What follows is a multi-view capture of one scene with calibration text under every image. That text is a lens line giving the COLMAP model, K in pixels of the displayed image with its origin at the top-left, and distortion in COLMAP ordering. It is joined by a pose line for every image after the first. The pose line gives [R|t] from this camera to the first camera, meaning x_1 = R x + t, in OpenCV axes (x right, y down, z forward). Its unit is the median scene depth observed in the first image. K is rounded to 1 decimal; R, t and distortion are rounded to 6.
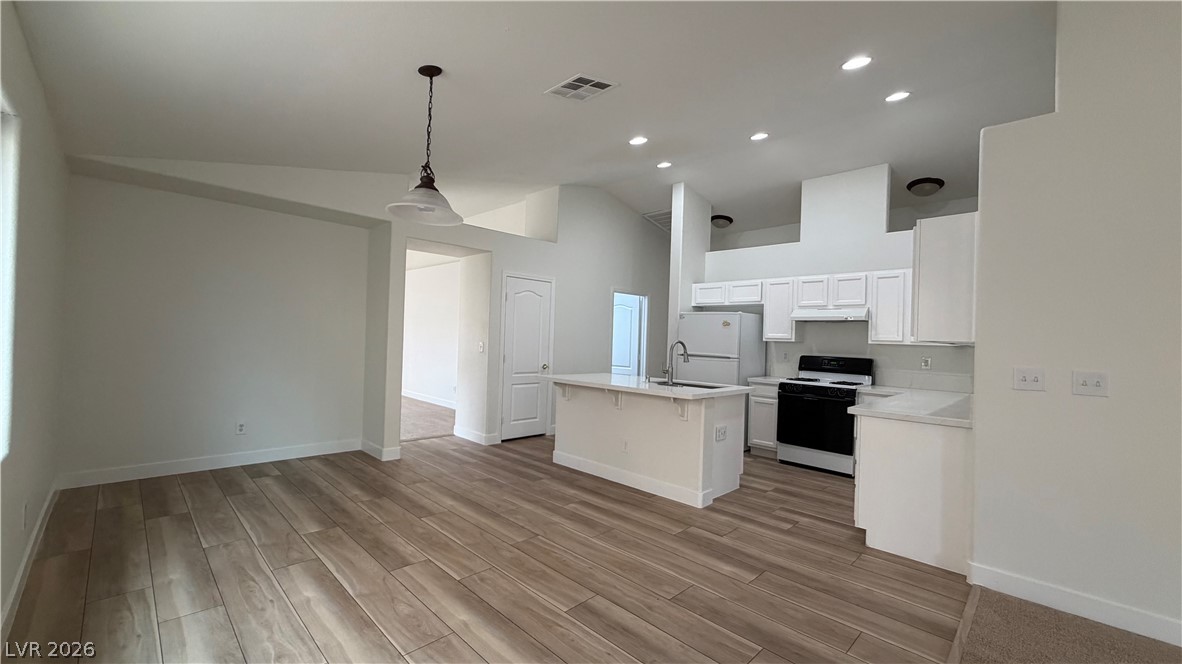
lens RADIAL K [[470.5, 0, 587.9], [0, 470.5, 334.6], [0, 0, 1]] dist [-0.000225, 0.000298]
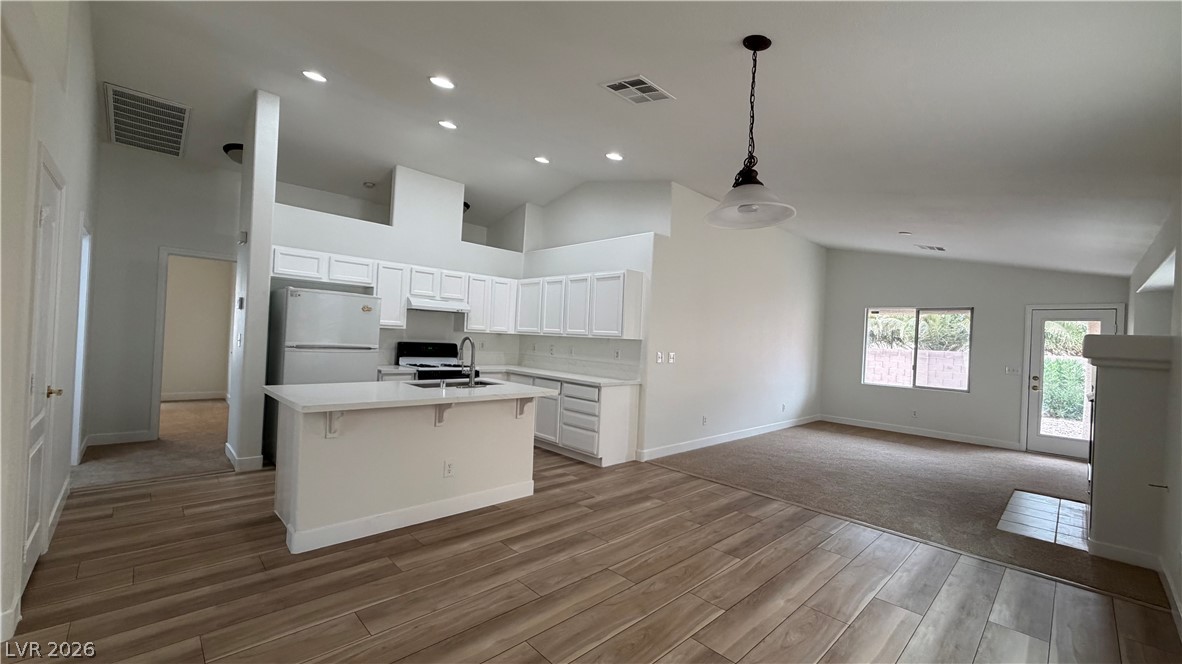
lens RADIAL K [[470.5, 0, 587.9], [0, 470.5, 334.6], [0, 0, 1]] dist [-0.000225, 0.000298]
pose [[0.022818, -0.028415, 0.999336, -0.627584], [-0.056425, 0.997966, 0.029664, -0.027938], [-0.998146, -0.057064, 0.021168, 0.660859]]
